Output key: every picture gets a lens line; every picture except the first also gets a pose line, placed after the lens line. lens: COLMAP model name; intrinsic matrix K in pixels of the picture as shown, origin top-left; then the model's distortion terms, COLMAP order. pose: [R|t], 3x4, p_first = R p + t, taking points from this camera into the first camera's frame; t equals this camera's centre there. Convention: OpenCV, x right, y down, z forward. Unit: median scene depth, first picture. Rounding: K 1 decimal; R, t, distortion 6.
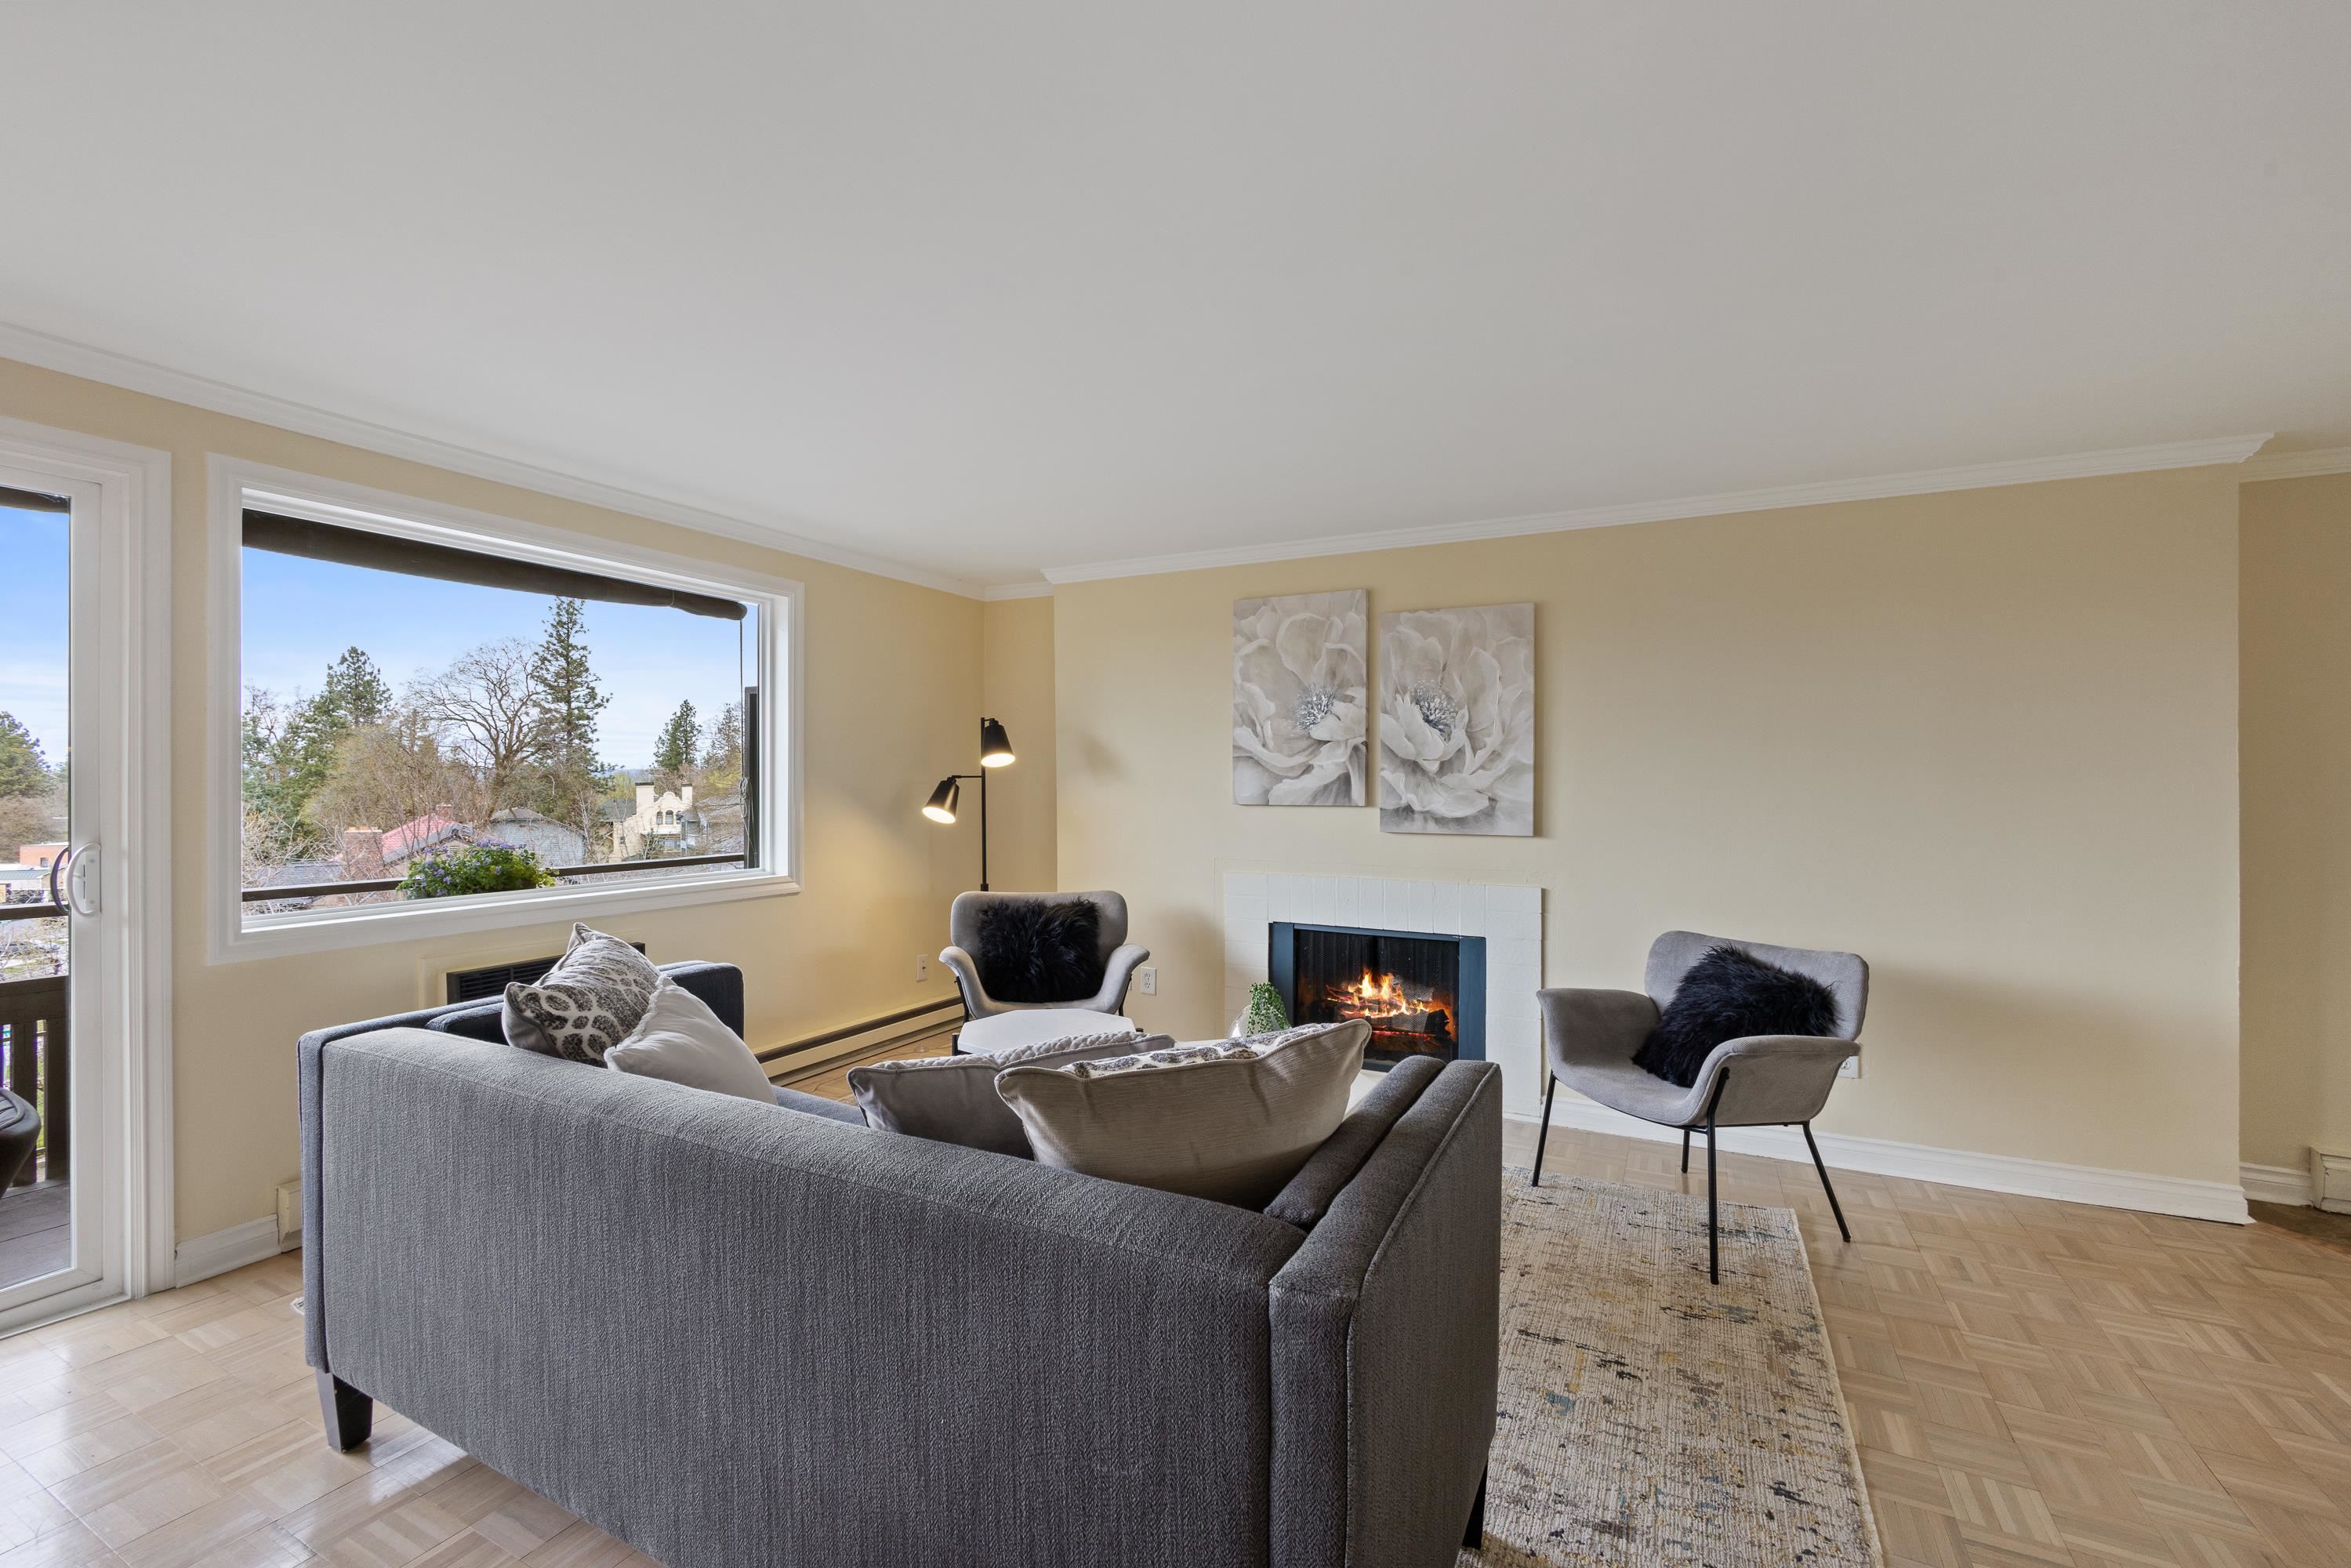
lens RADIAL K [[992.4, 0, 1181.0], [0, 992.4, 779.4], [0, 0, 1]] dist [-0.004229, -0.000679]
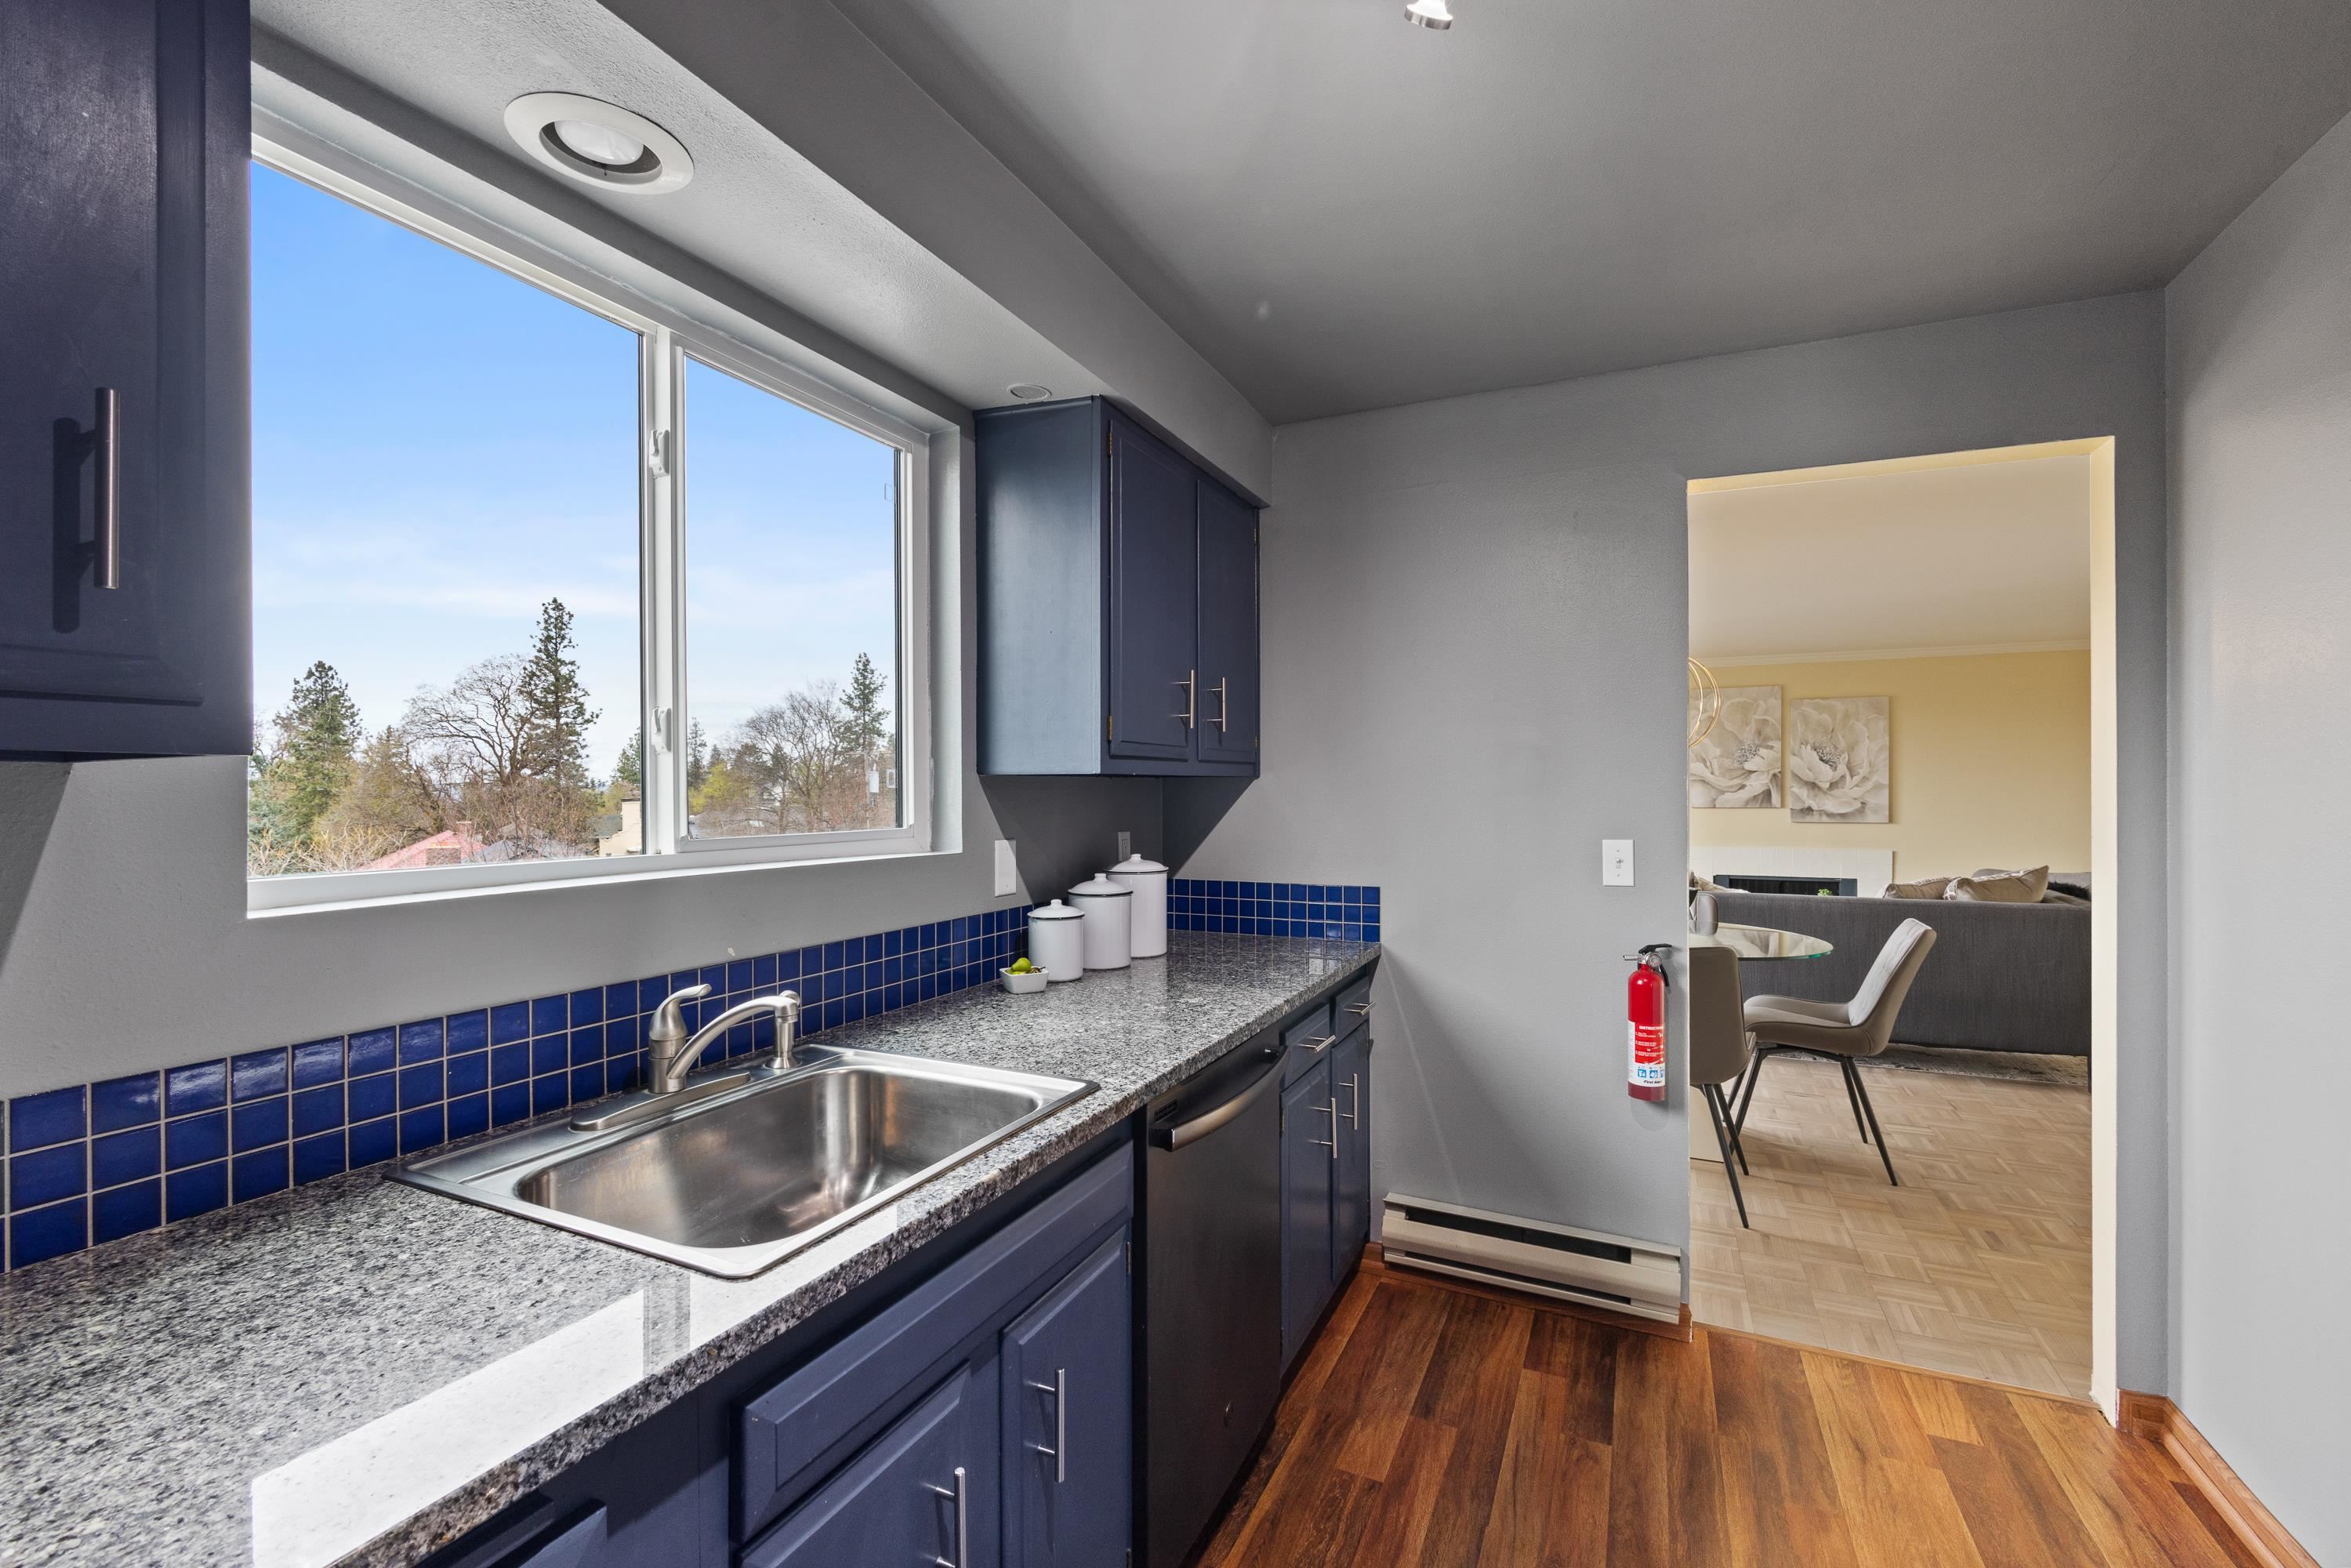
lens RADIAL K [[992.4, 0, 1199.4], [0, 992.4, 801.9], [0, 0, 1]] dist [-0.004229, -0.000679]
pose [[0.998701, -0.006312, 0.050555, -0.904346], [0.005818, 0.999934, 0.009931, -0.006740], [-0.050614, -0.009624, 0.998672, -0.692508]]
